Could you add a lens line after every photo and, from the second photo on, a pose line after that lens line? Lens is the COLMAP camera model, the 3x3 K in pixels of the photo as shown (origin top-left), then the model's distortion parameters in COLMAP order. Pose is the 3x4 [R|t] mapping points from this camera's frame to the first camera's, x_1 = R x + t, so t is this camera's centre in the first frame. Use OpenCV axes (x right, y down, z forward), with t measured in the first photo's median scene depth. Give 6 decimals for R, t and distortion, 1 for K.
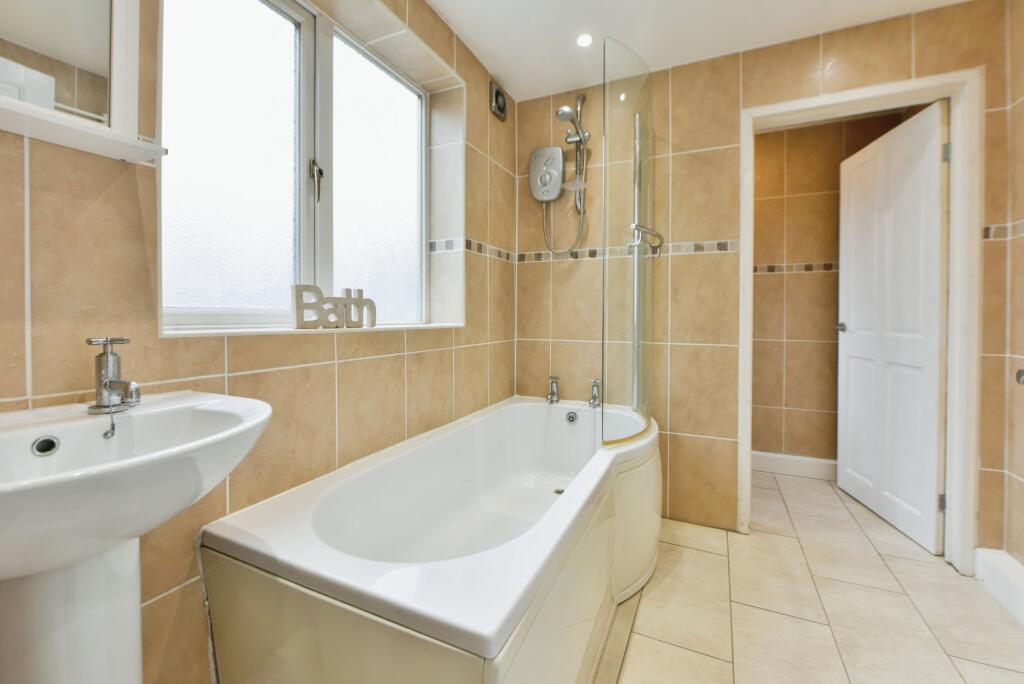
lens RADIAL K [[425.5, 0, 509.9], [0, 425.5, 341.0], [0, 0, 1]] dist [0.000356, 0.000085]
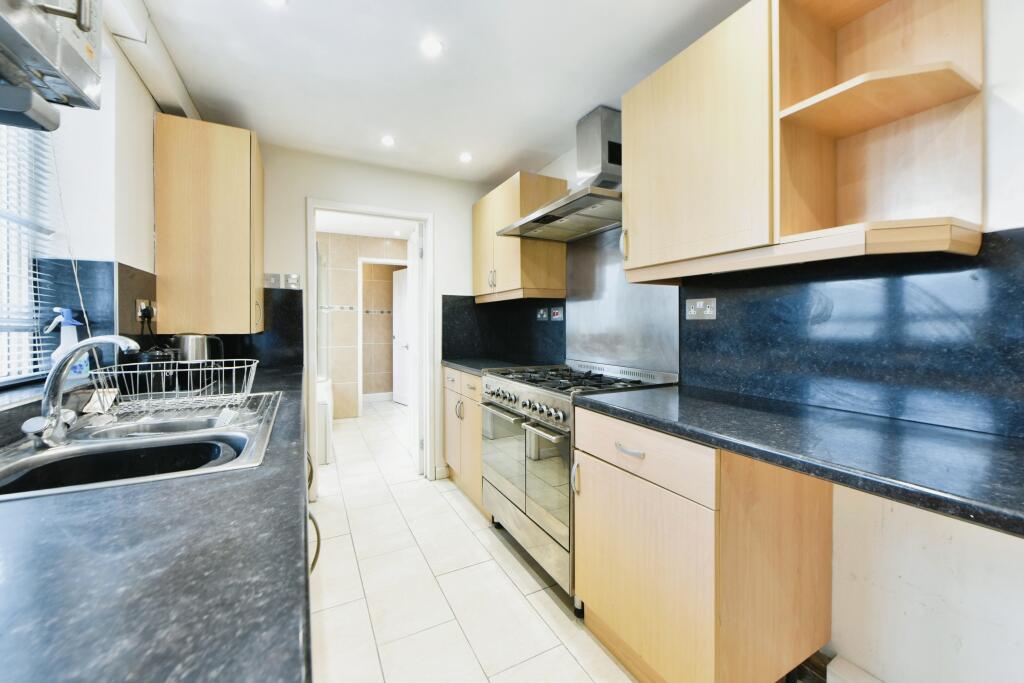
lens RADIAL K [[396.4, 0, 510.7], [0, 396.4, 333.2], [0, 0, 1]] dist [-0.006569, -0.000284]
pose [[0.609118, -0.011771, 0.792992, -0.626305], [0.008097, 0.999930, 0.008624, -0.071974], [-0.793038, 0.001168, 0.609171, -0.933316]]
